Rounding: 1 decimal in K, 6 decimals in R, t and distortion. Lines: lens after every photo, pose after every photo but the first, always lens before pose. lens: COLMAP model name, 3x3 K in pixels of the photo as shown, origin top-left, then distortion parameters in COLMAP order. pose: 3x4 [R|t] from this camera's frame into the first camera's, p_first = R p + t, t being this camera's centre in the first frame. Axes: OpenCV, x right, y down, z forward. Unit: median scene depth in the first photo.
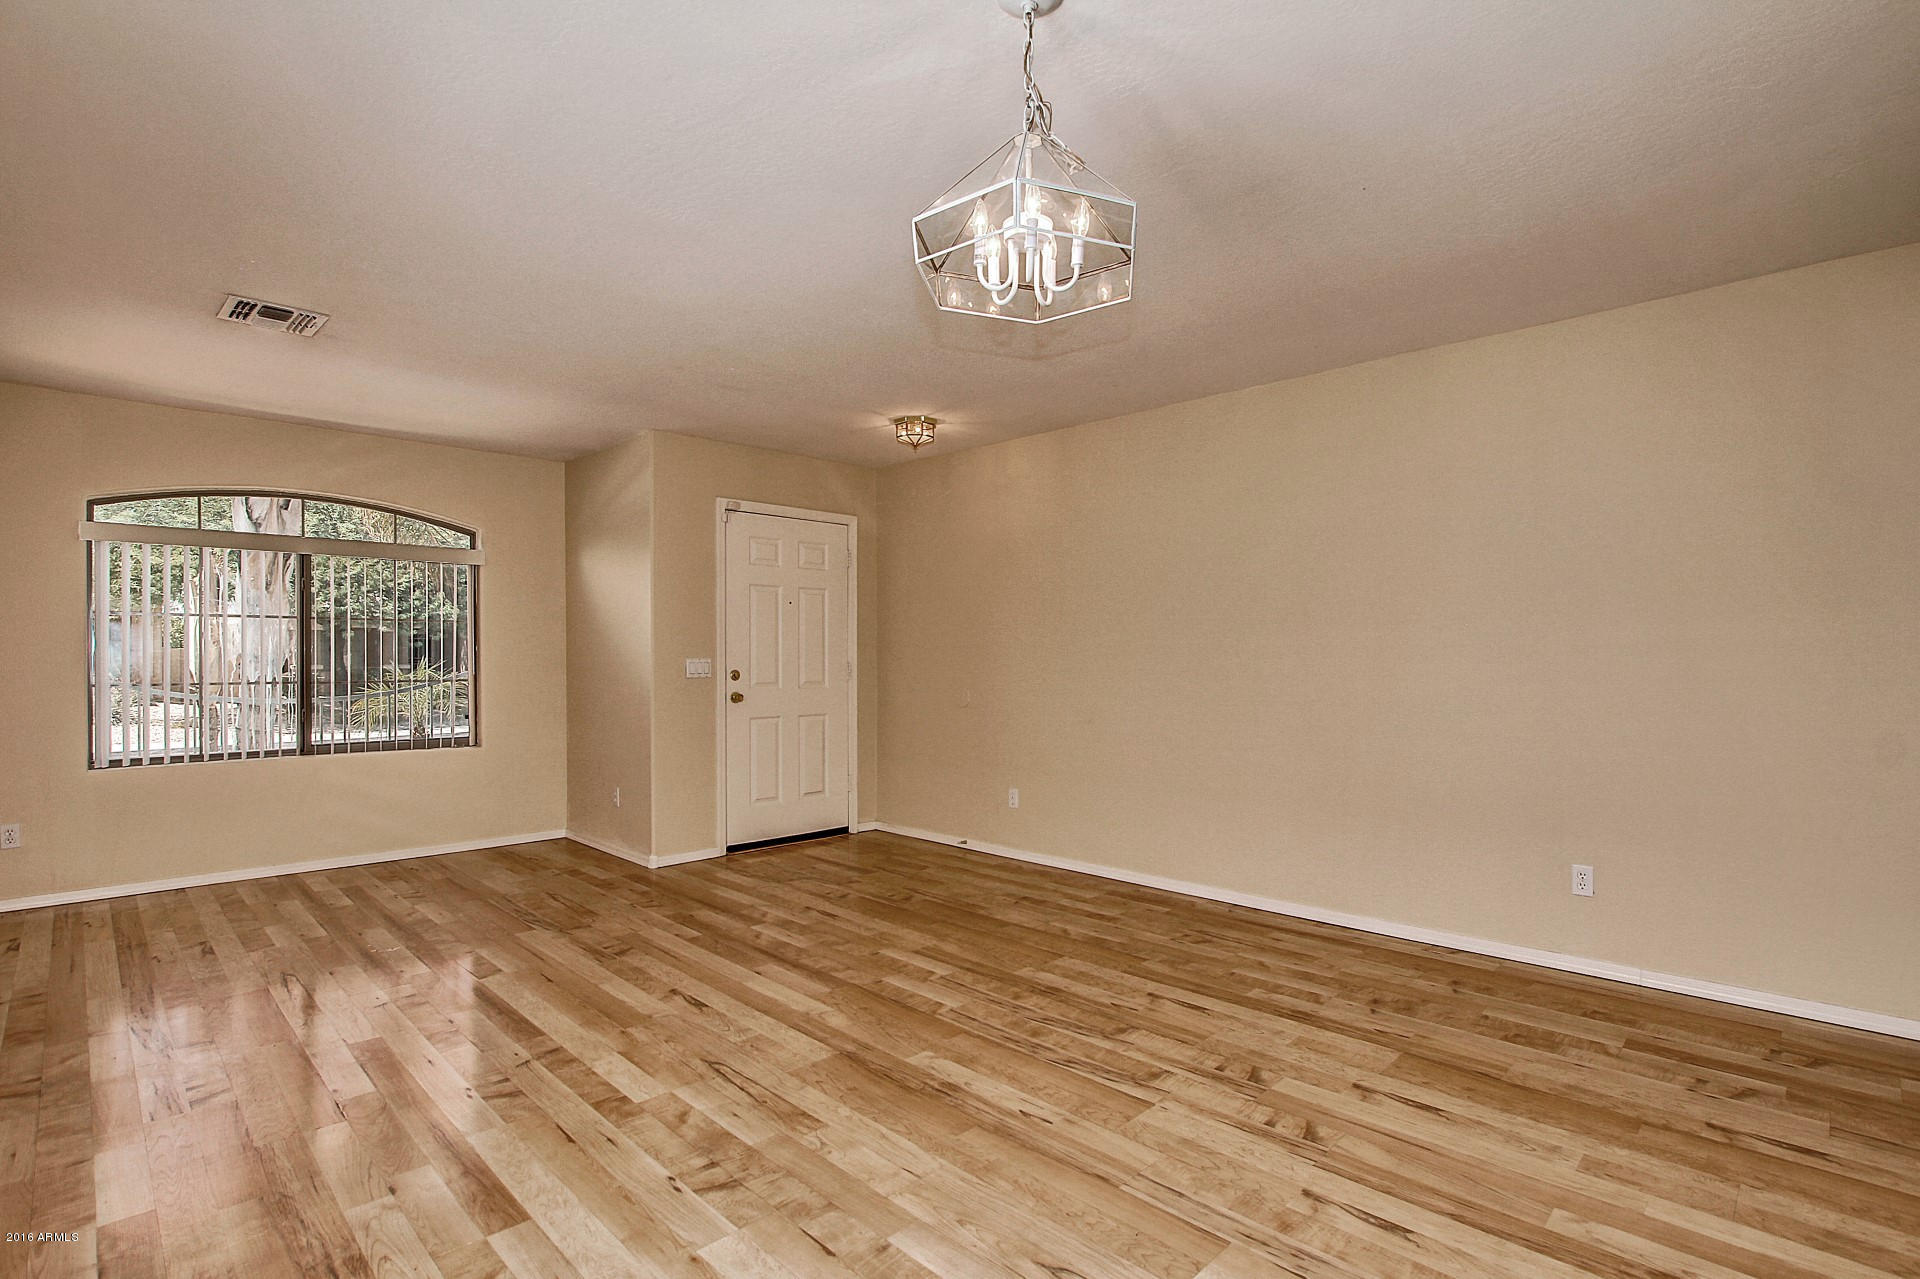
lens RADIAL K [[905.8, 0, 972.8], [0, 905.8, 652.2], [0, 0, 1]] dist [-0.030382, 0.000886]
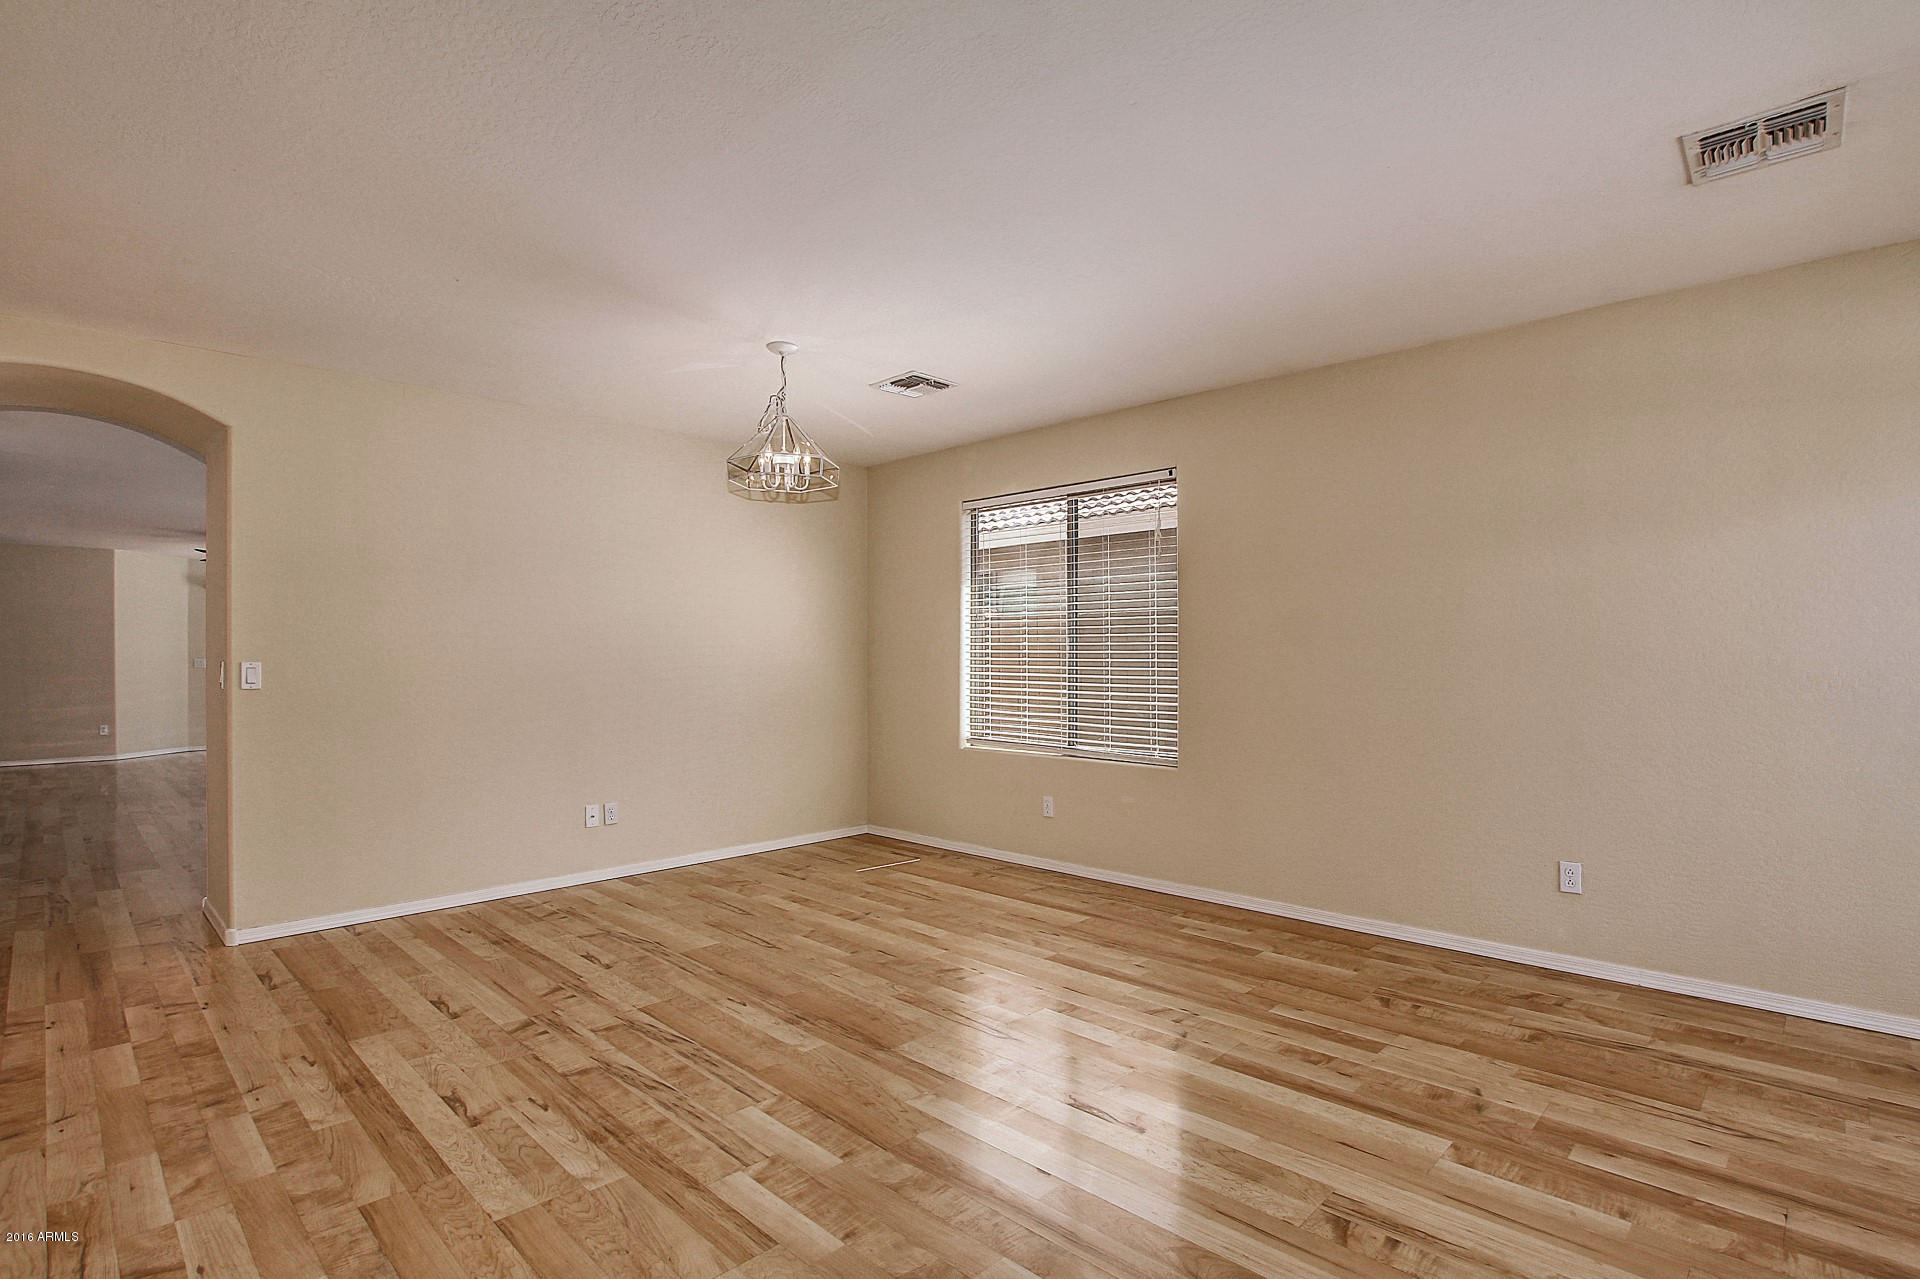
lens RADIAL K [[933.0, 0, 975.3], [0, 933.0, 653.1], [0, 0, 1]] dist [-0.032640, 0.002475]
pose [[-0.999956, 0.004950, -0.008000, -0.233614], [0.004991, 0.999974, -0.005118, 0.005920], [0.007975, -0.005157, -0.999955, 2.016003]]
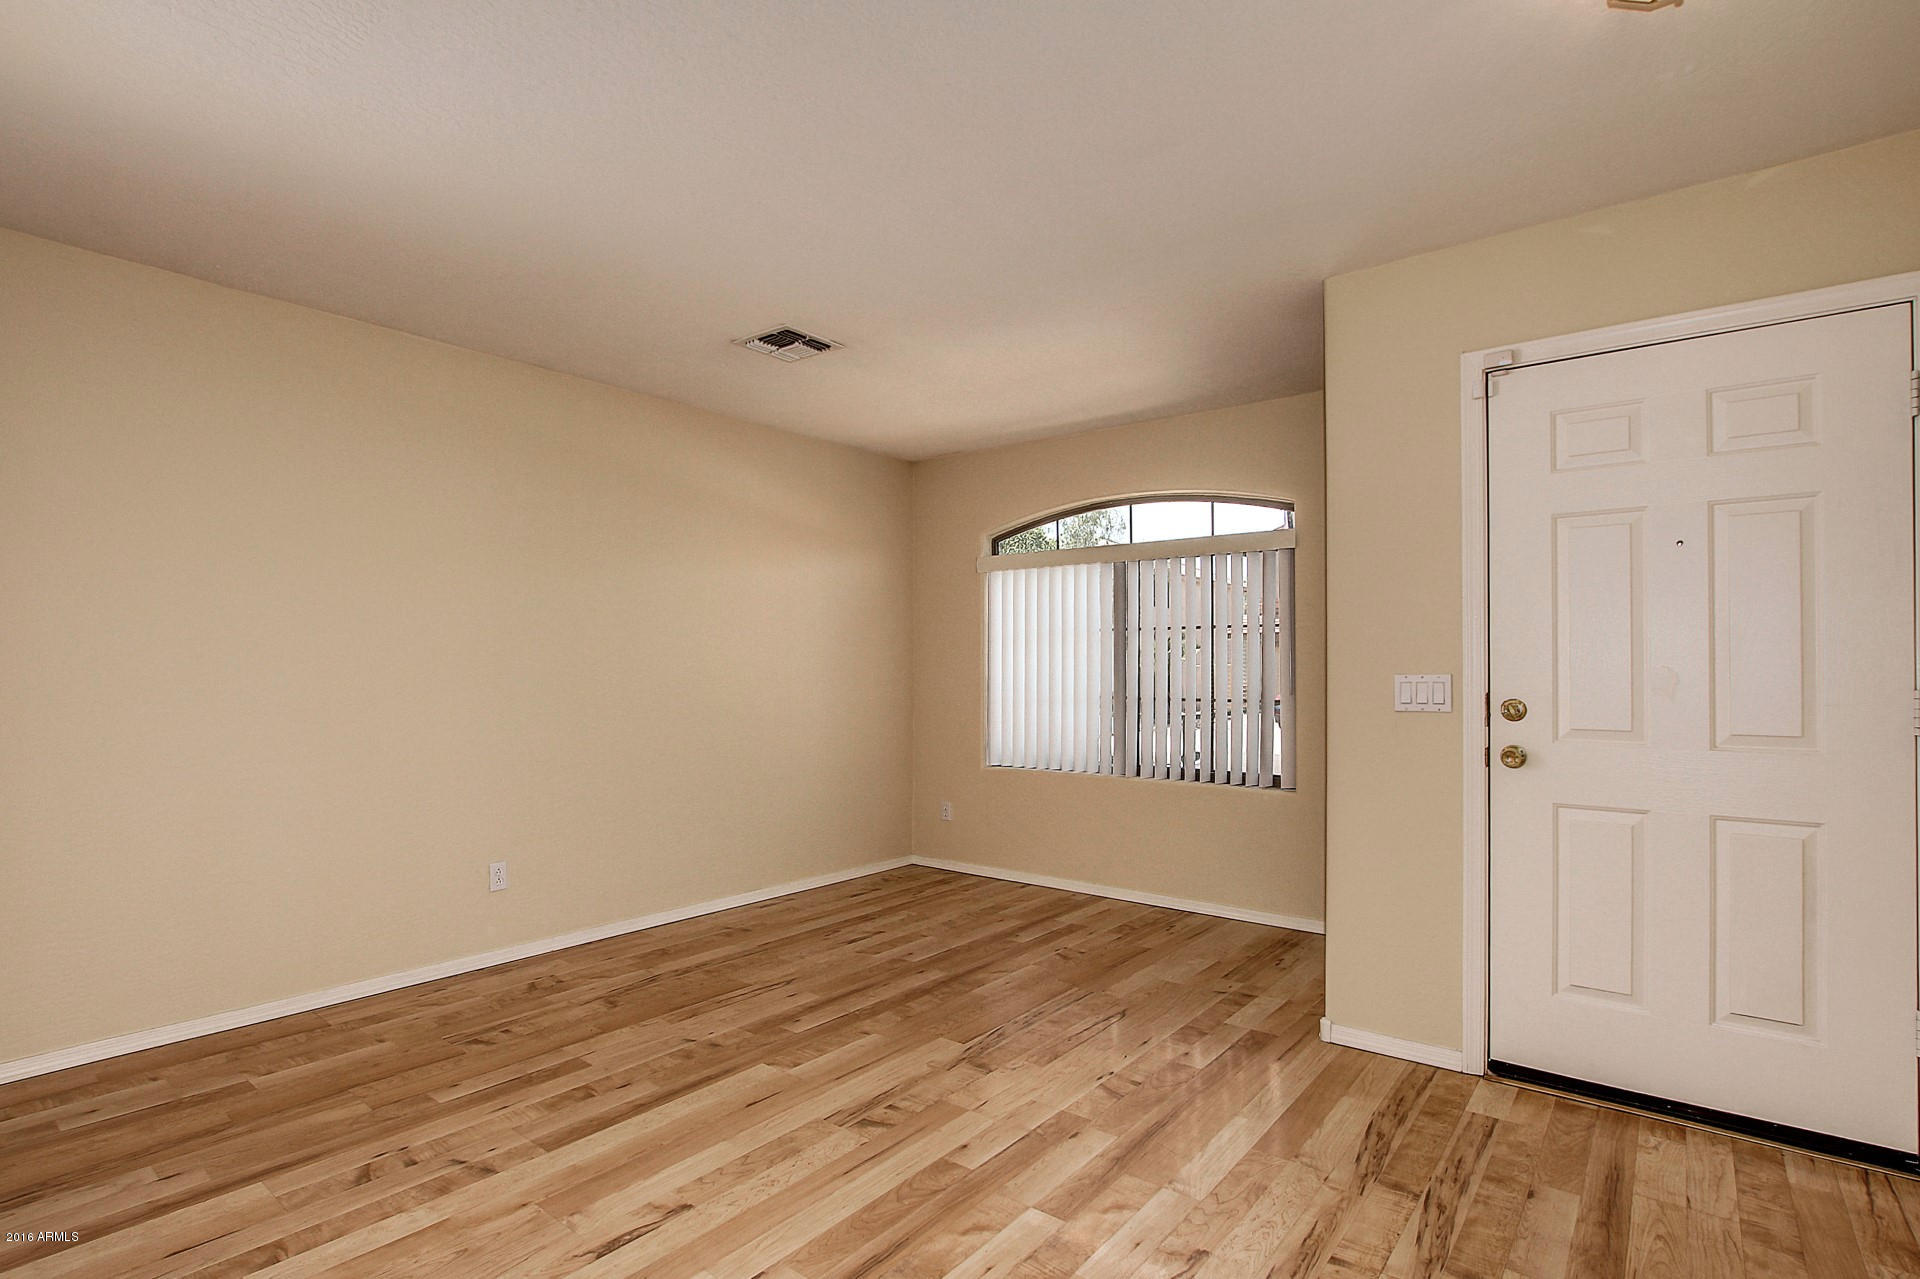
lens RADIAL K [[933.0, 0, 975.3], [0, 933.0, 653.1], [0, 0, 1]] dist [-0.032640, 0.002475]
pose [[0.115365, -0.014414, -0.993219, 0.385577], [0.004185, 0.999893, -0.014025, 0.001468], [0.993314, -0.002539, 0.115413, 1.316881]]
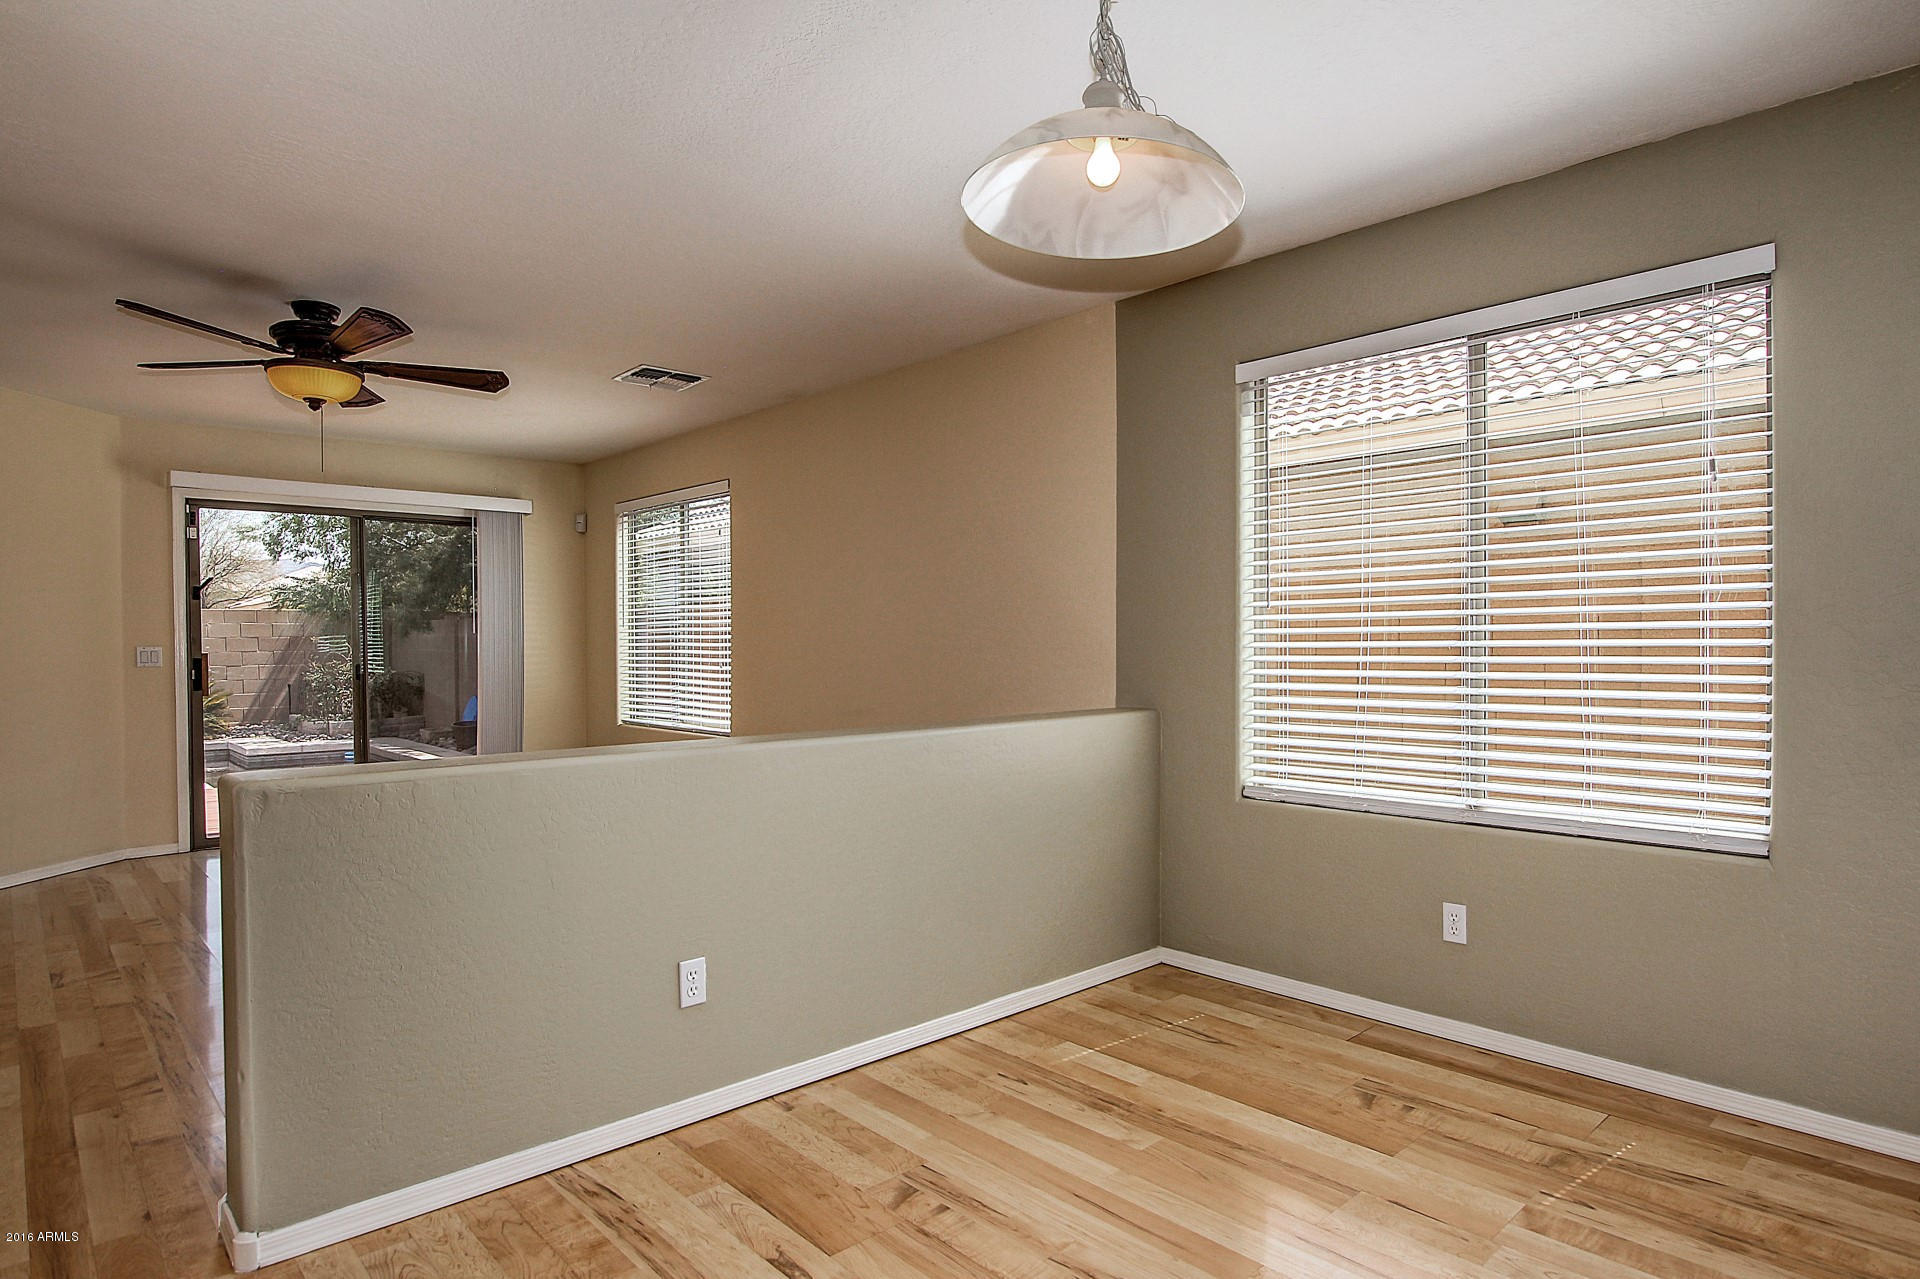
lens RADIAL K [[1068.1, 0, 969.4], [0, 1068.1, 660.4], [0, 0, 1]] dist [-0.024519, 0.001475]
pose [[-0.998652, 0.007506, 0.051364, 1.555989], [0.008275, 0.999857, 0.014769, -0.000254], [-0.051246, 0.015175, -0.998571, -0.184029]]
